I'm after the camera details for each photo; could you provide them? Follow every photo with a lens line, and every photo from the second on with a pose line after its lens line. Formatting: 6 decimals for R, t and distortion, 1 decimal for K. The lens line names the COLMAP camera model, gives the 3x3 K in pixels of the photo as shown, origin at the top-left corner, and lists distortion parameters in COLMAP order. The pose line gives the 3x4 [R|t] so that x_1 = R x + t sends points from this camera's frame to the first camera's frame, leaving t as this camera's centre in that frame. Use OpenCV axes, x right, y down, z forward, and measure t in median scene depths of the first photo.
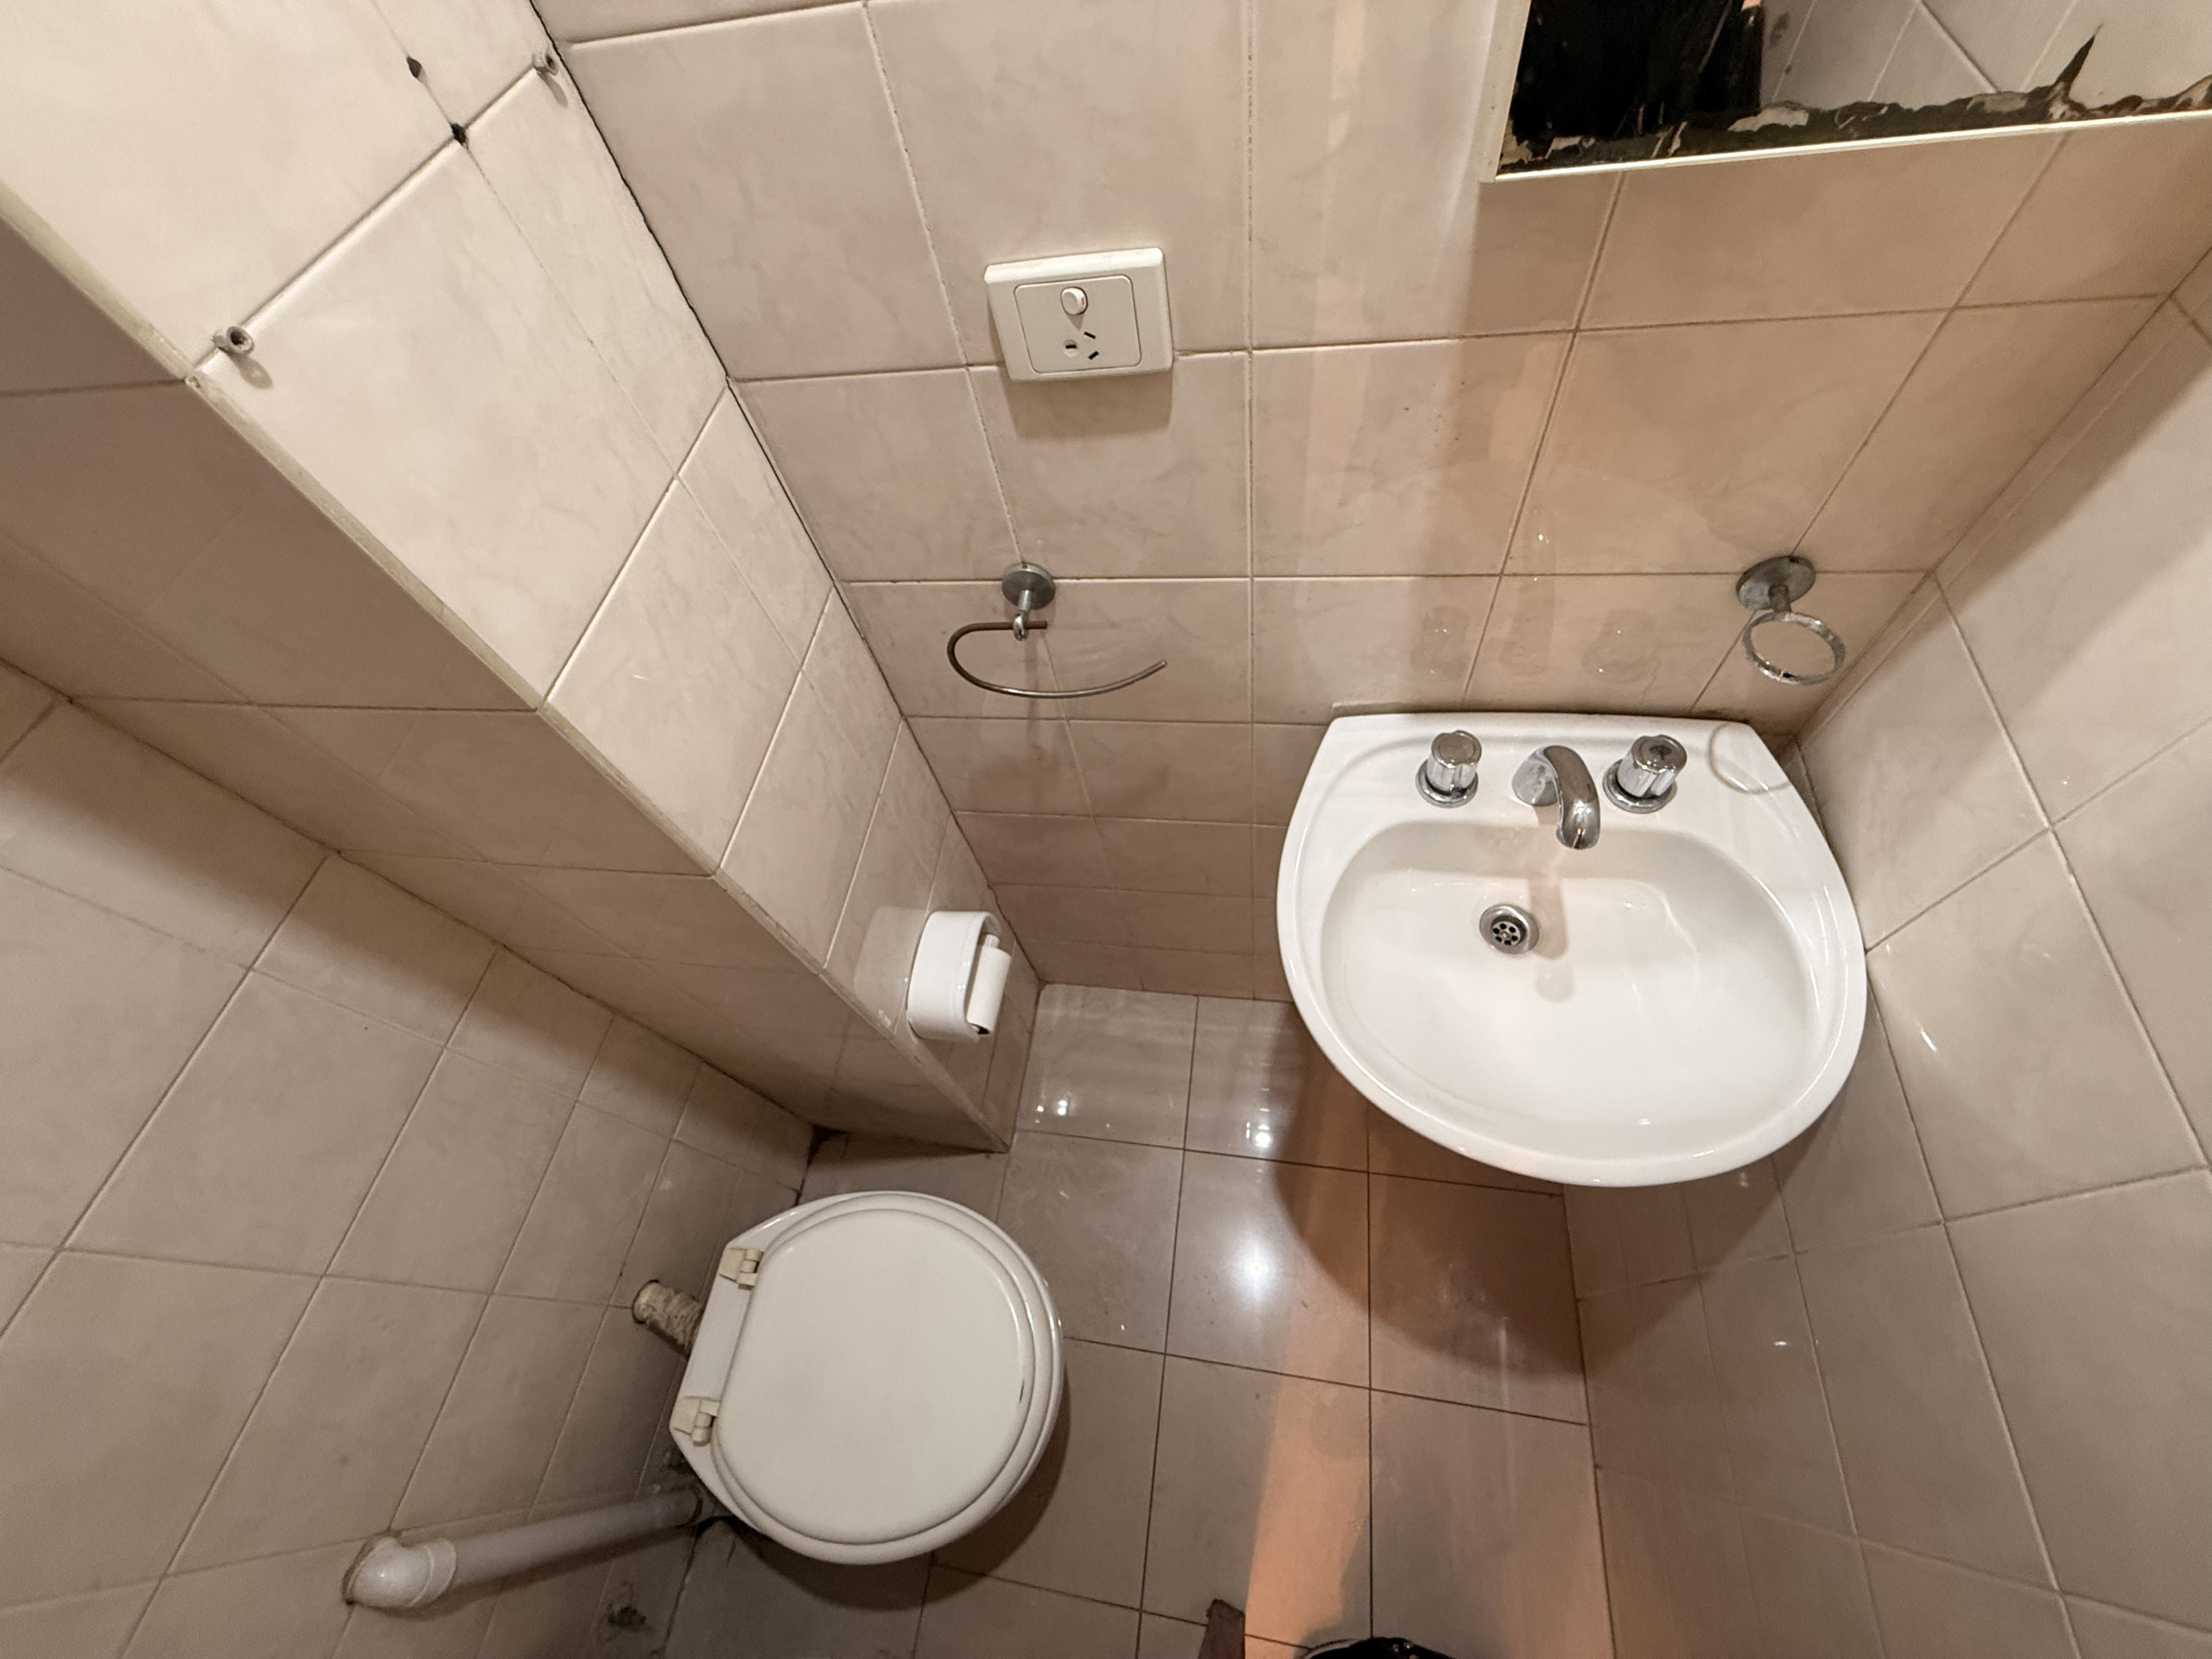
lens RADIAL K [[879.5, 0, 1102.5], [0, 879.5, 832.5], [0, 0, 1]] dist [-0.000980, 0.000285]
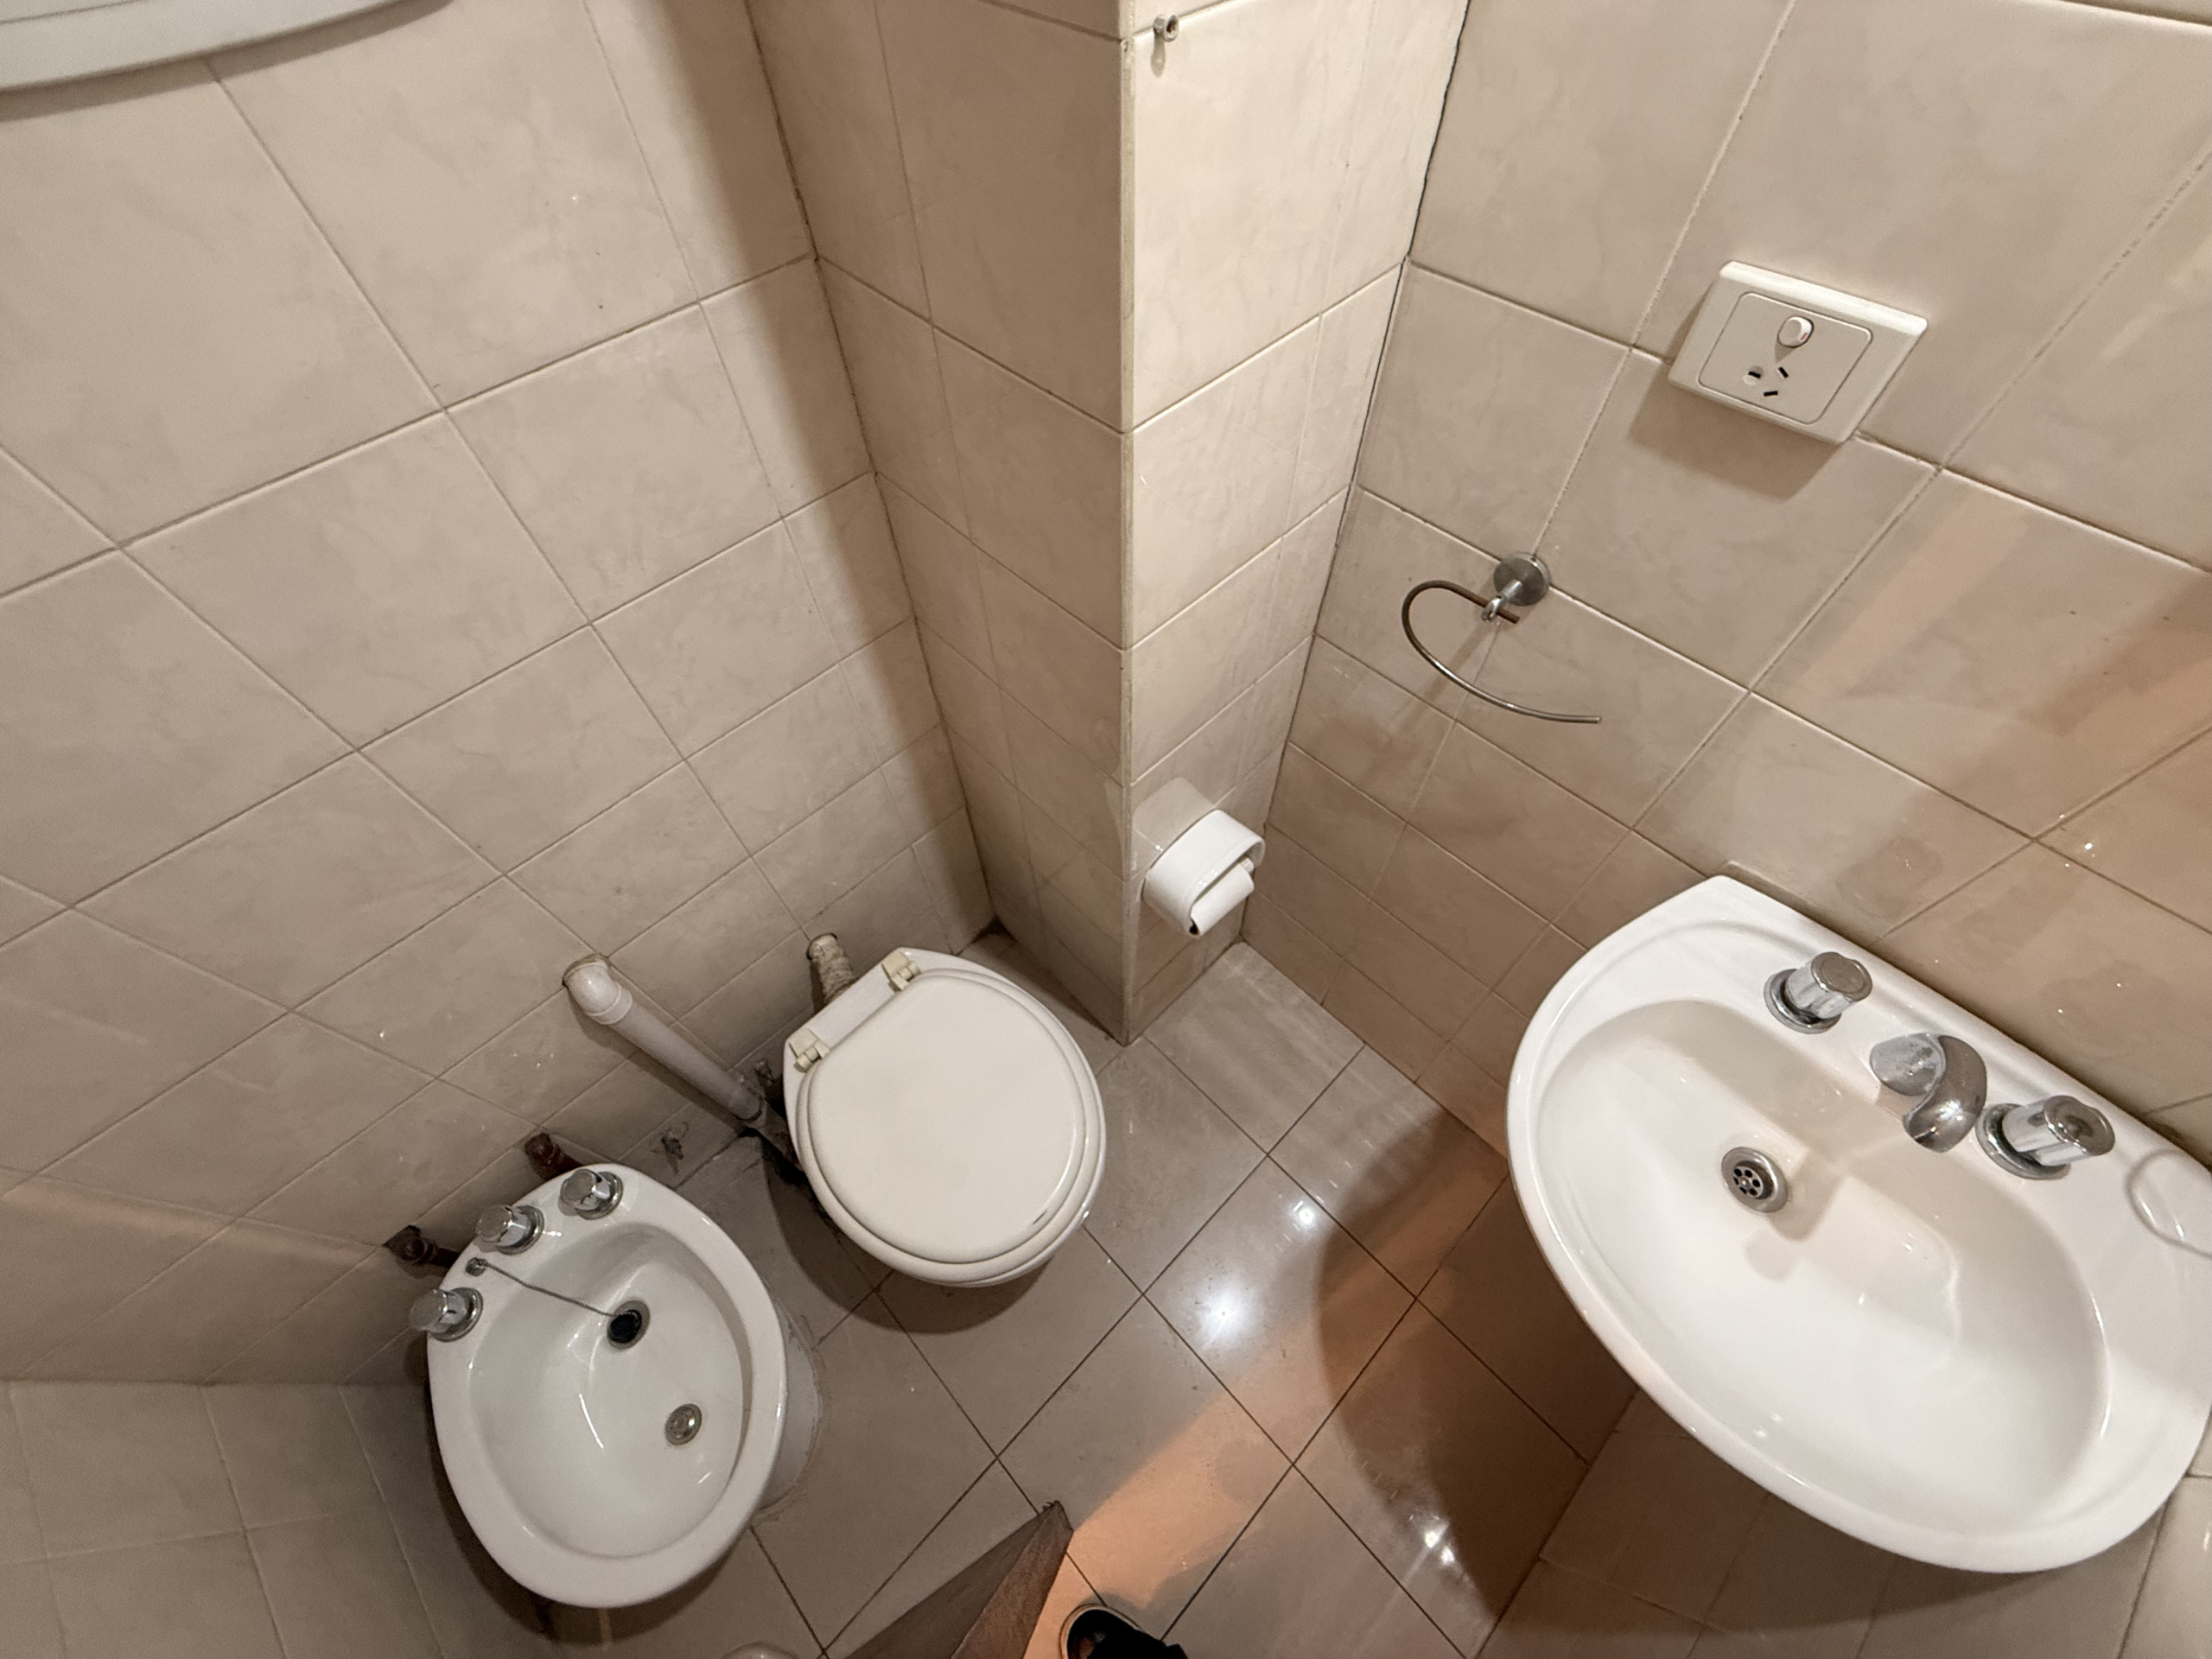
lens RADIAL K [[879.5, 0, 1102.0], [0, 879.5, 831.4], [0, 0, 1]] dist [-0.000980, 0.000285]
pose [[0.788052, 0.571464, -0.228918, -0.064565], [-0.563737, 0.819302, 0.104615, 0.107498], [0.247337, 0.046607, 0.967808, -0.053153]]
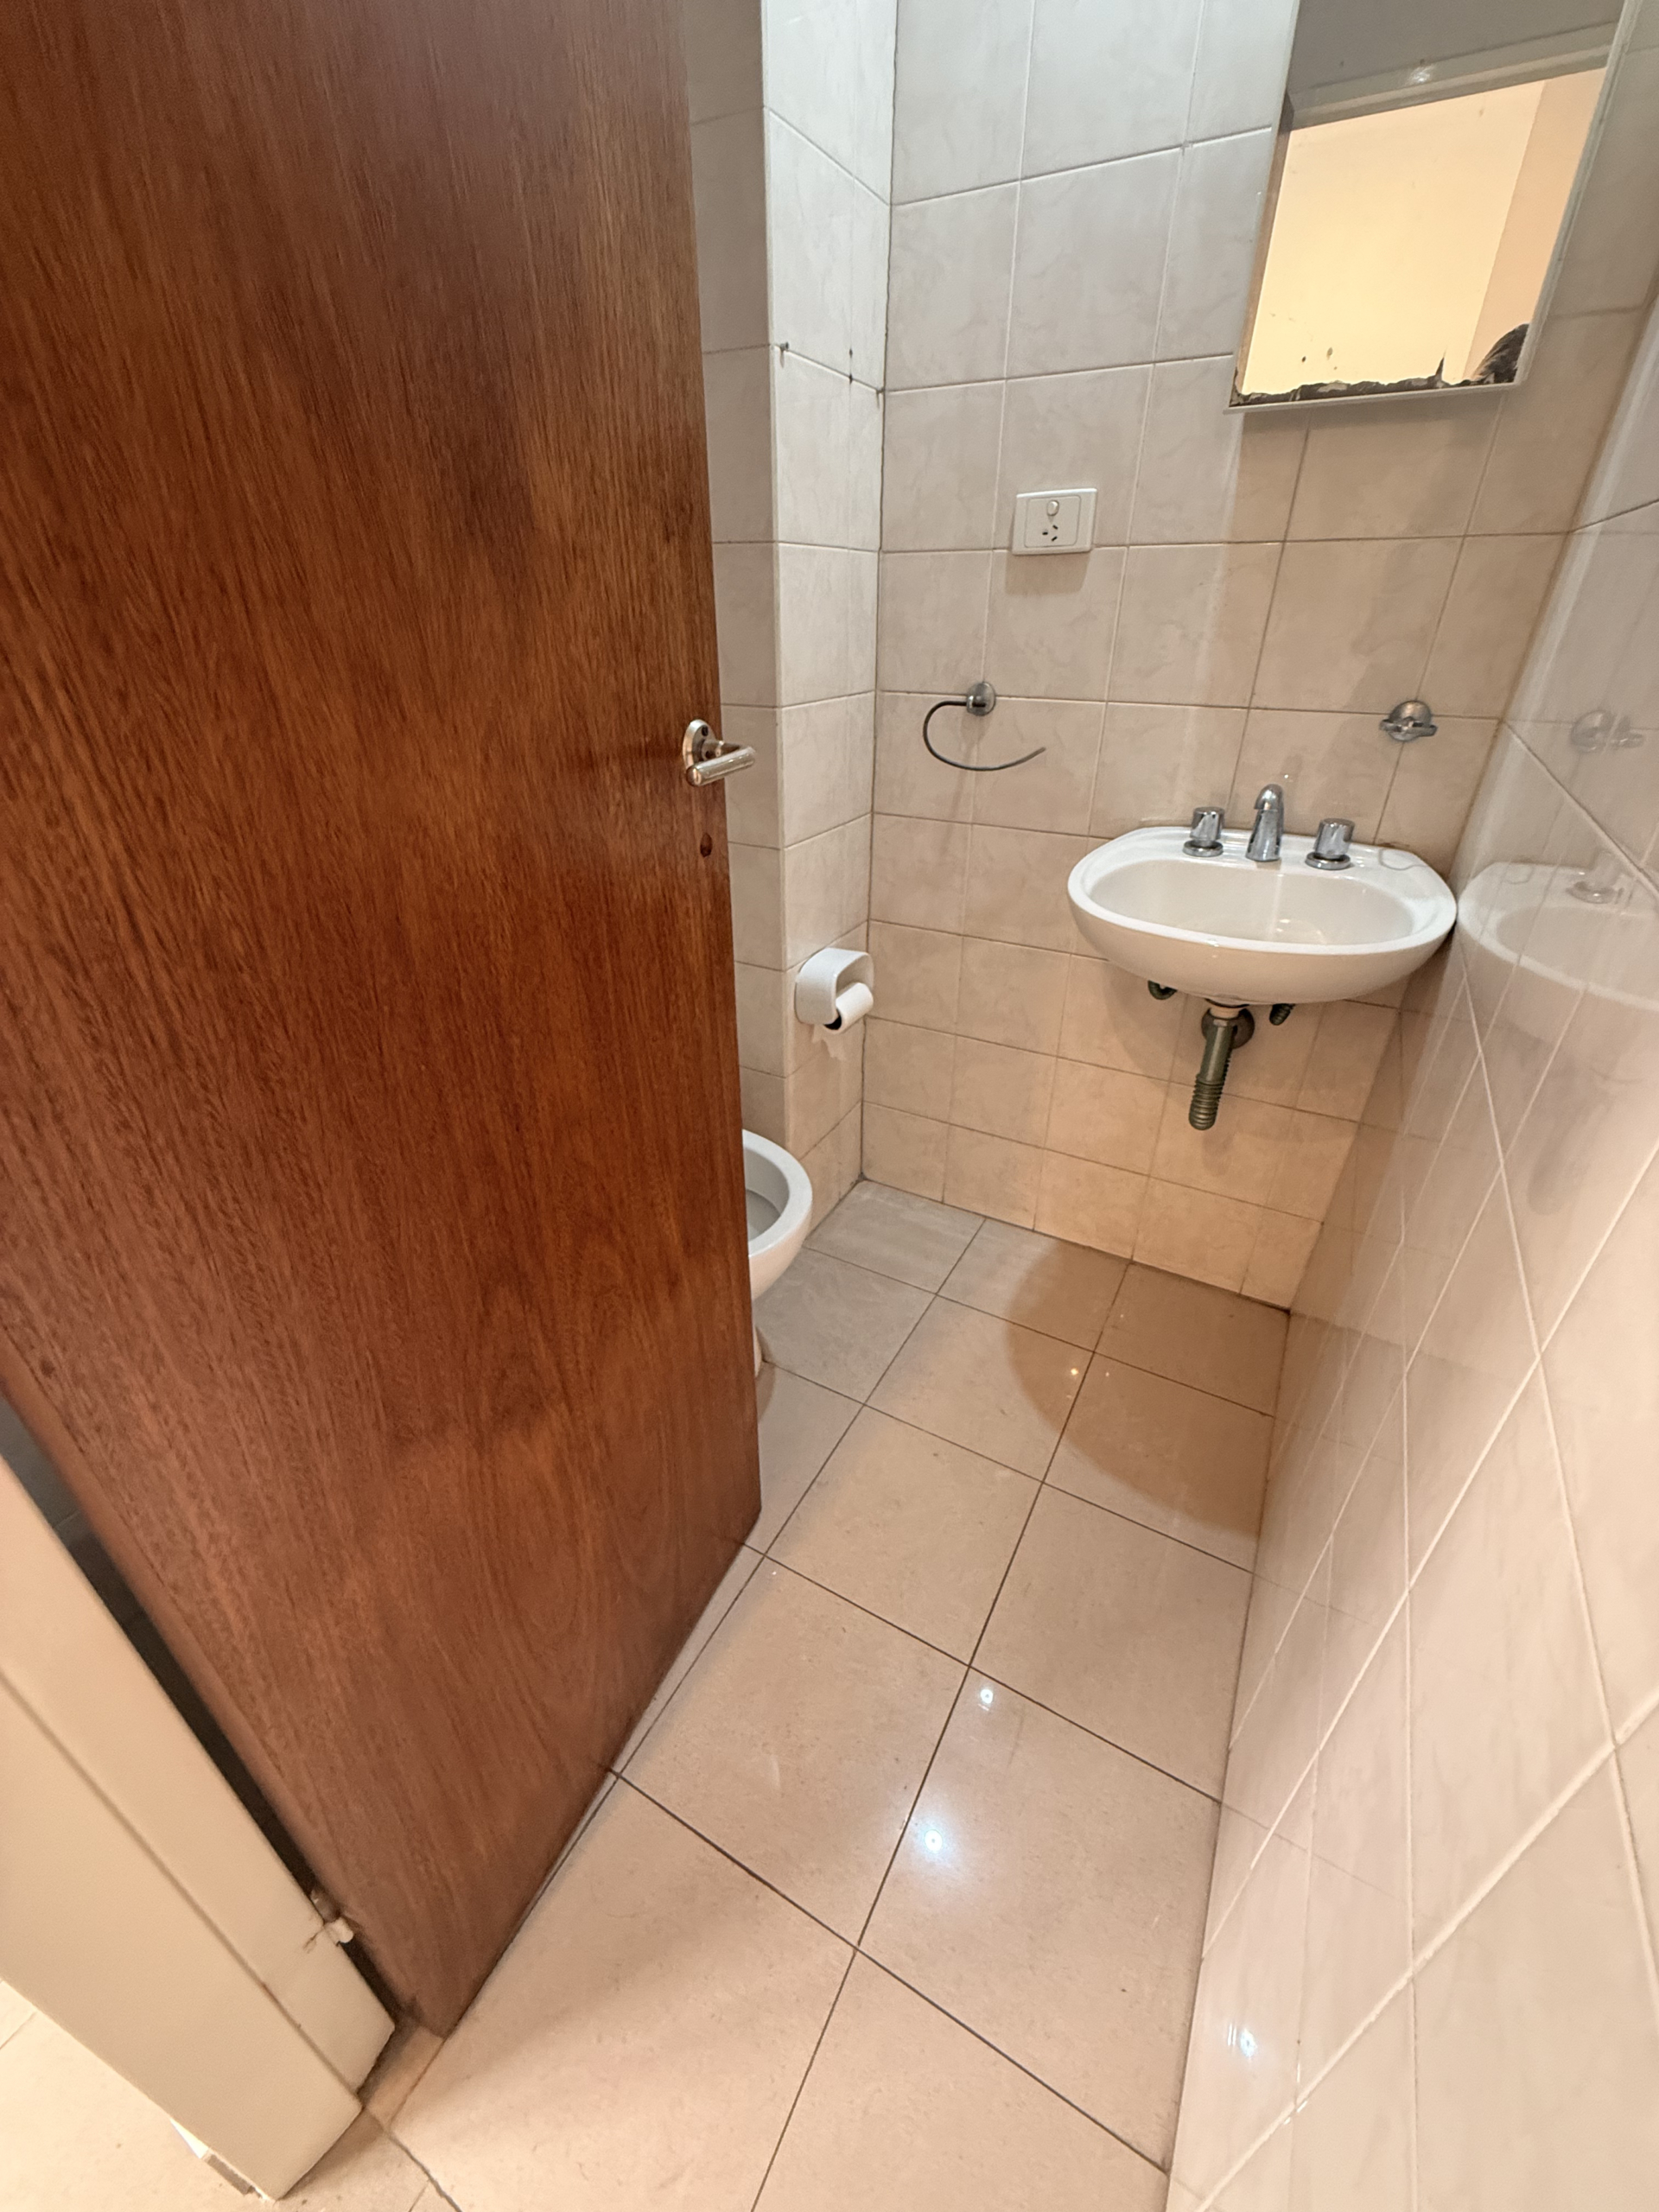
lens RADIAL K [[879.5, 0, 833.9], [0, 879.5, 1099.4], [0, 0, 1]] dist [-0.000980, 0.000285]
pose [[0.926084, 0.298388, -0.230940, 0.275419], [-0.370894, 0.832351, -0.411862, 1.165292], [0.069329, 0.467073, 0.881497, -0.195607]]
